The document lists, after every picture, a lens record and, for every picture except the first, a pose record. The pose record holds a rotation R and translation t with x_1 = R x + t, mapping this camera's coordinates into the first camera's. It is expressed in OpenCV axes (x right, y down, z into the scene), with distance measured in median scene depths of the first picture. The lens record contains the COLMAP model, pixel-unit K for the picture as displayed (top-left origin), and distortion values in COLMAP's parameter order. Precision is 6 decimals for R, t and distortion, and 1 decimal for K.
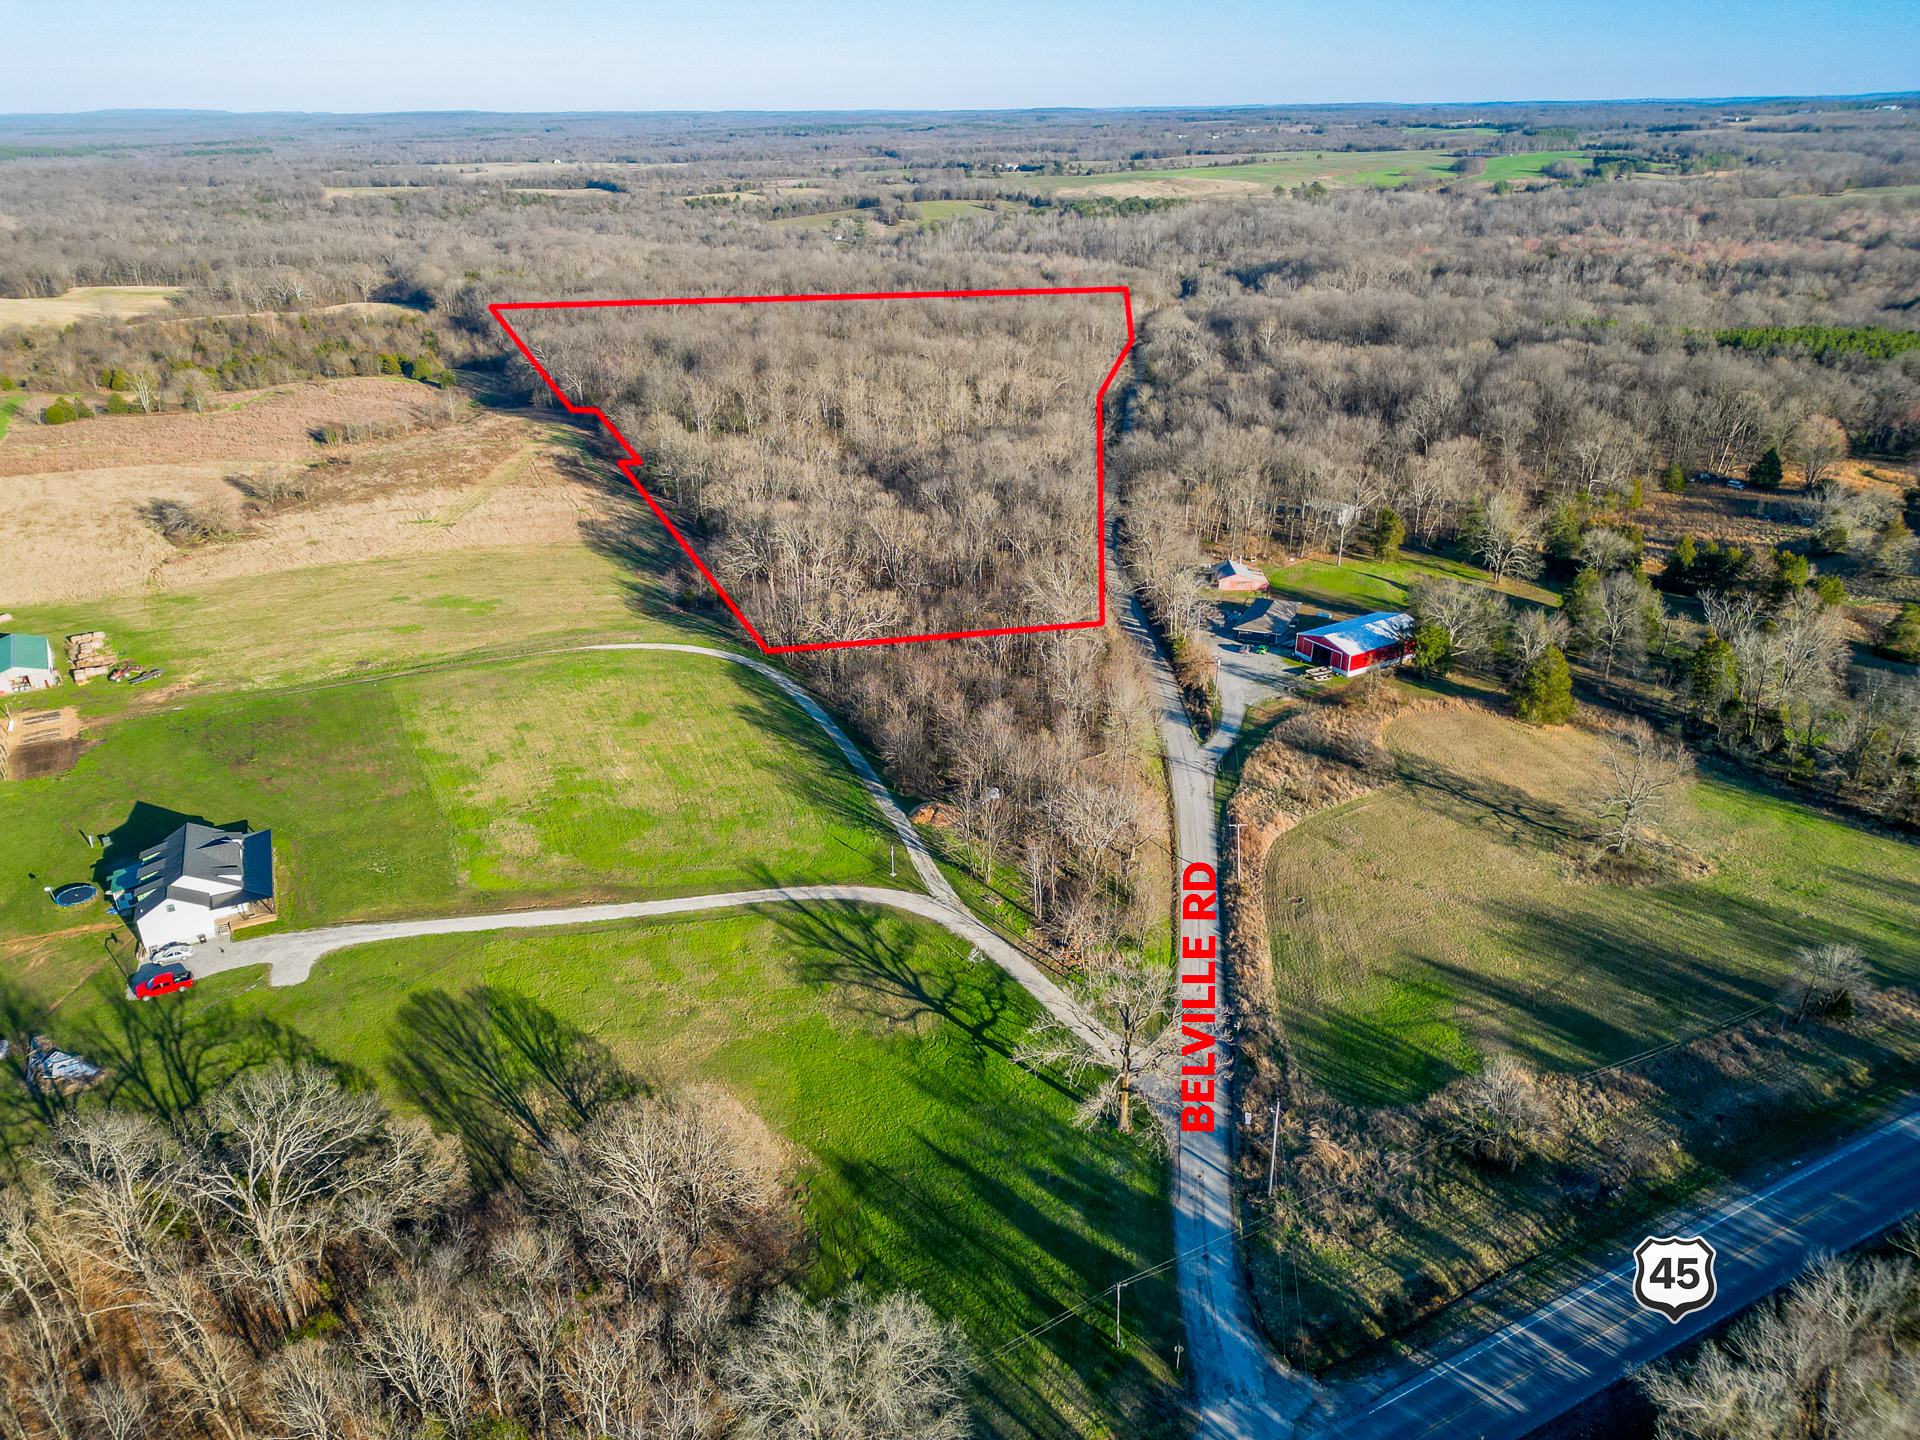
lens RADIAL K [[1329.0, 0, 964.0], [0, 1329.0, 709.8], [0, 0, 1]] dist [0.048165, -0.035036]
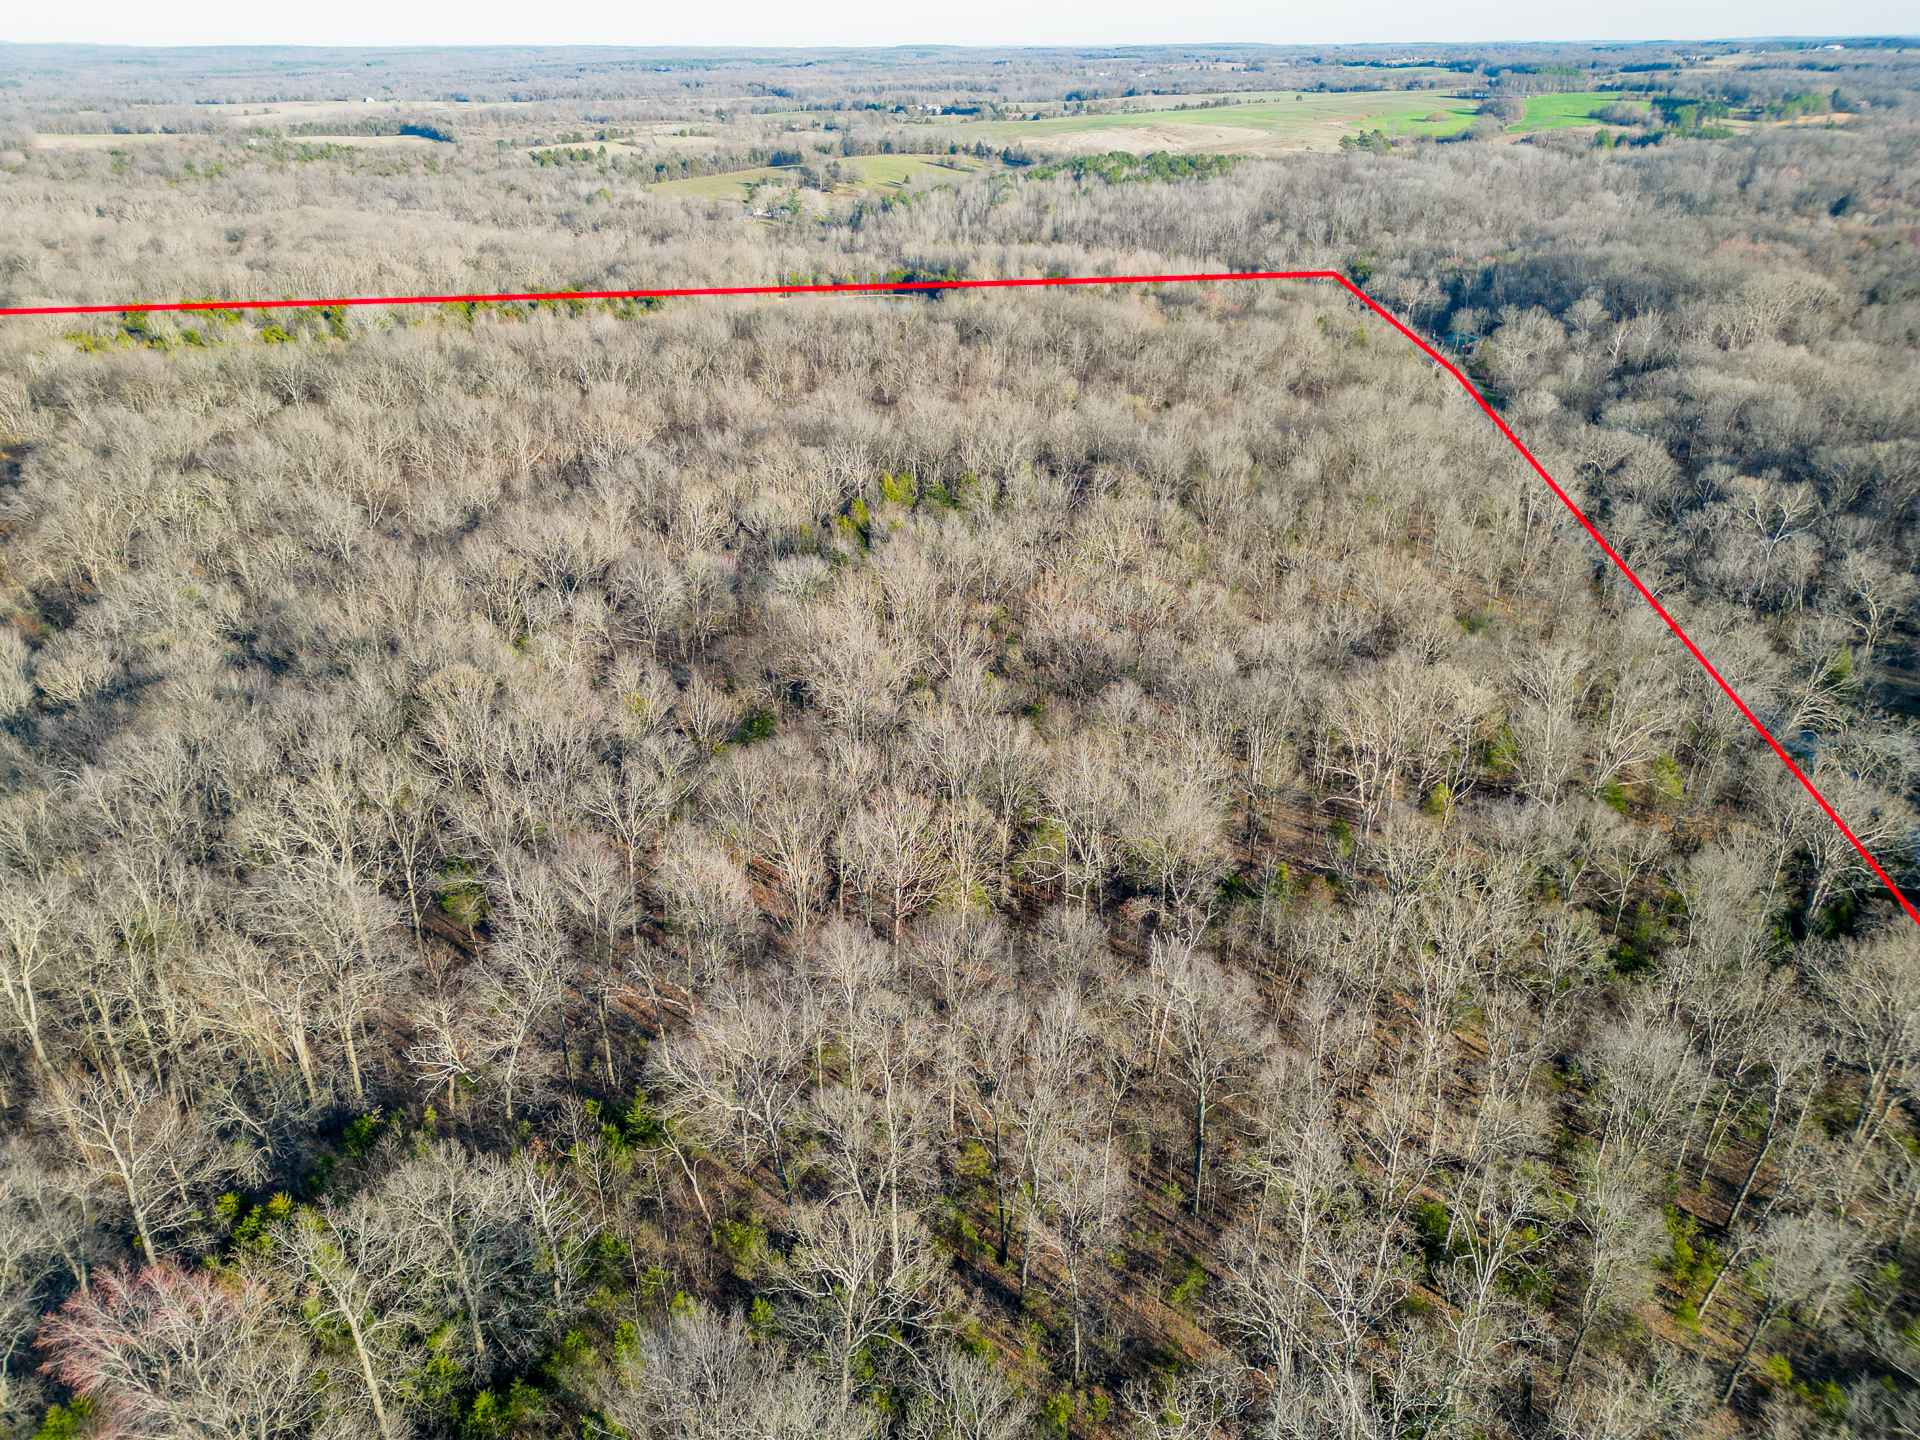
lens RADIAL K [[1329.0, 0, 958.7], [0, 1329.0, 720.7], [0, 0, 1]] dist [0.048165, -0.035036]
pose [[0.995709, -0.037053, 0.084794, -0.050423], [0.033366, 0.998452, 0.044494, -0.098202], [-0.086312, -0.041474, 0.995405, 0.240808]]
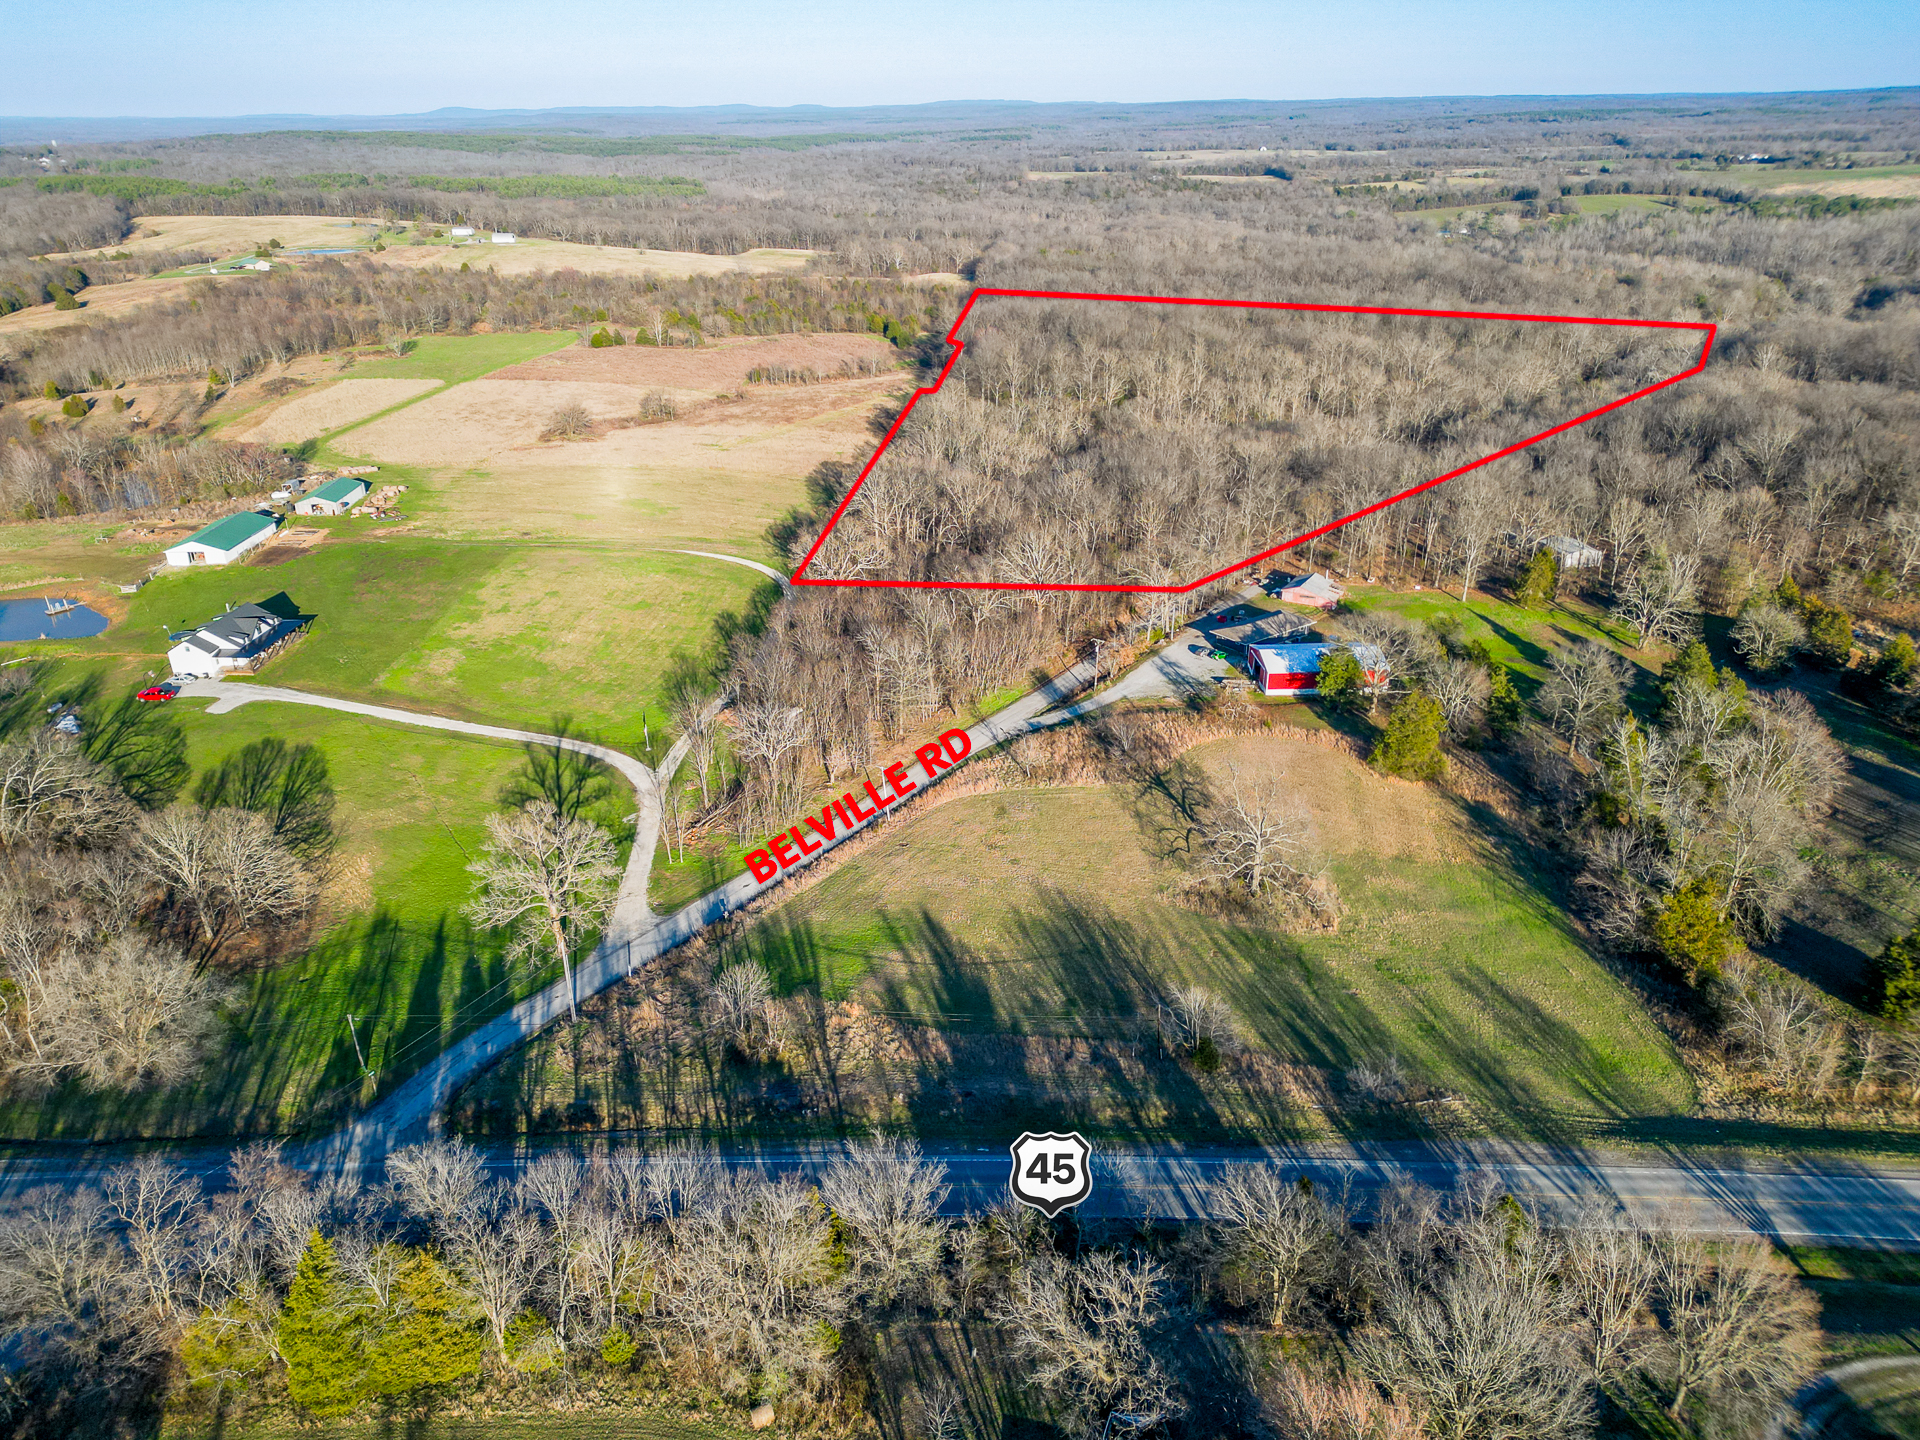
lens RADIAL K [[1329.0, 0, 974.1], [0, 1329.0, 732.7], [0, 0, 1]] dist [0.048165, -0.035036]
pose [[0.874105, 0.207880, -0.439007, 0.080899], [-0.198118, 0.977780, 0.068530, -0.003319], [0.443498, 0.027073, 0.895866, 0.006844]]
